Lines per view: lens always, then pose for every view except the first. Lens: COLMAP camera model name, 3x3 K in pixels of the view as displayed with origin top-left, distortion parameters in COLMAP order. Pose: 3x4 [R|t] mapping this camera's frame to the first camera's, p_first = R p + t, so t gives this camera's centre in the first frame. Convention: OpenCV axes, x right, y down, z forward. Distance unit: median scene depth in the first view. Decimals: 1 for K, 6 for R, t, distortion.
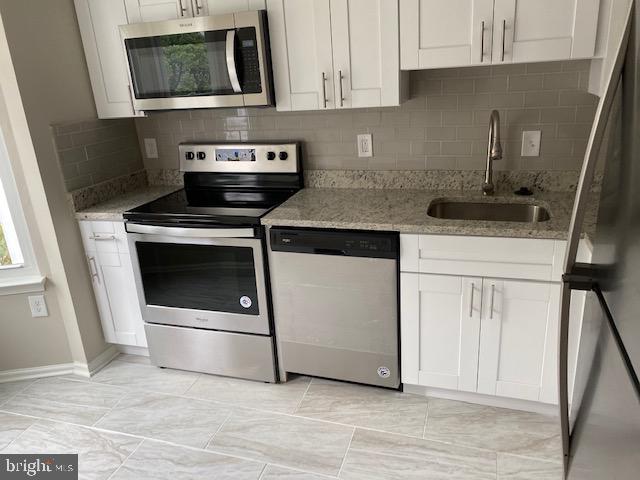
lens RADIAL K [[481.1, 0, 318.8], [0, 481.1, 239.6], [0, 0, 1]] dist [-0.010764, 0.009183]
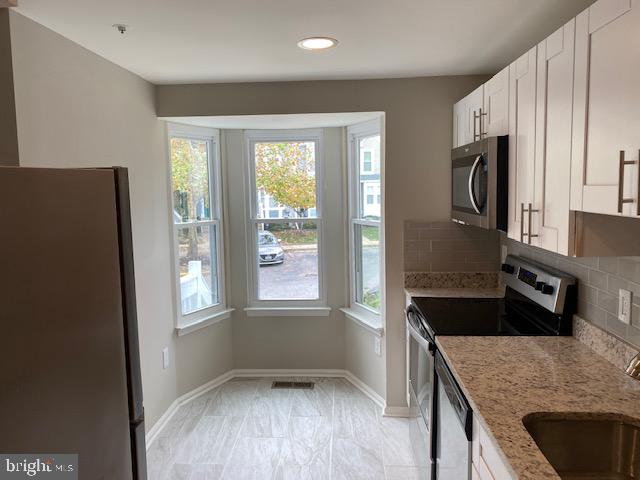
lens RADIAL K [[481.1, 0, 319.5], [0, 481.1, 237.1], [0, 0, 1]] dist [-0.010764, 0.009183]
pose [[0.263079, 0.157402, -0.951848, 0.675389], [-0.318056, 0.945597, 0.068462, -0.212108], [0.910840, 0.284730, 0.298829, 0.390682]]
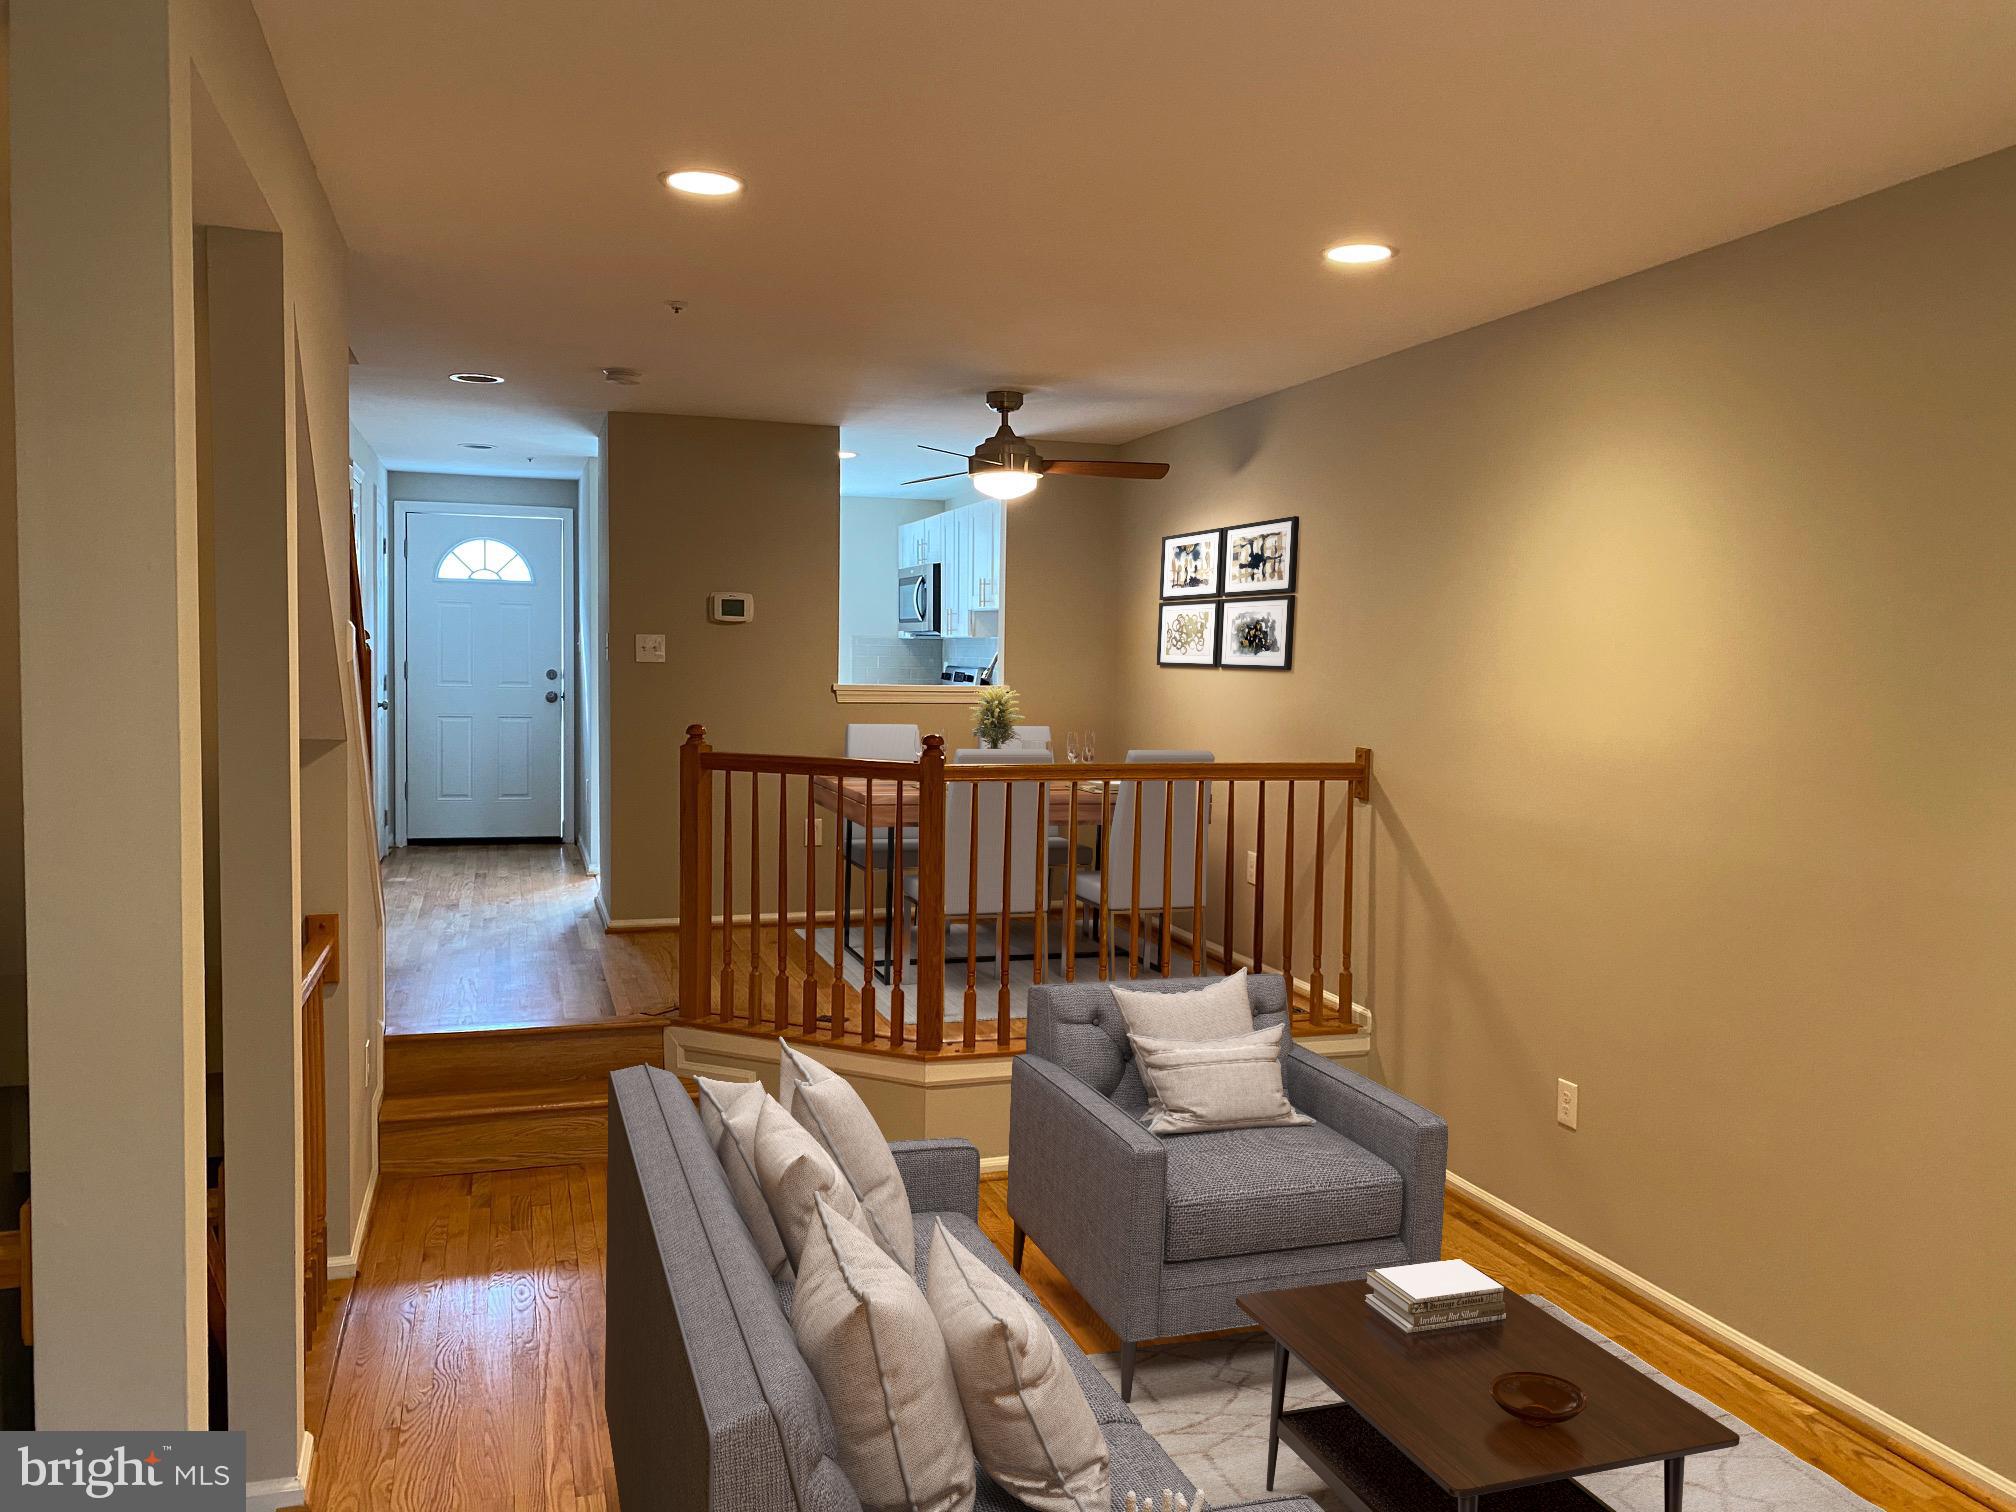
lens RADIAL K [[1515.5, 0, 1008.3], [0, 1515.5, 754.9], [0, 0, 1]] dist [-0.010764, 0.009183]
pose [[0.590878, 0.123044, -0.797323, 3.135301], [-0.311590, 0.946420, -0.084860, 0.296702], [0.744161, 0.298579, 0.597558, -1.114333]]
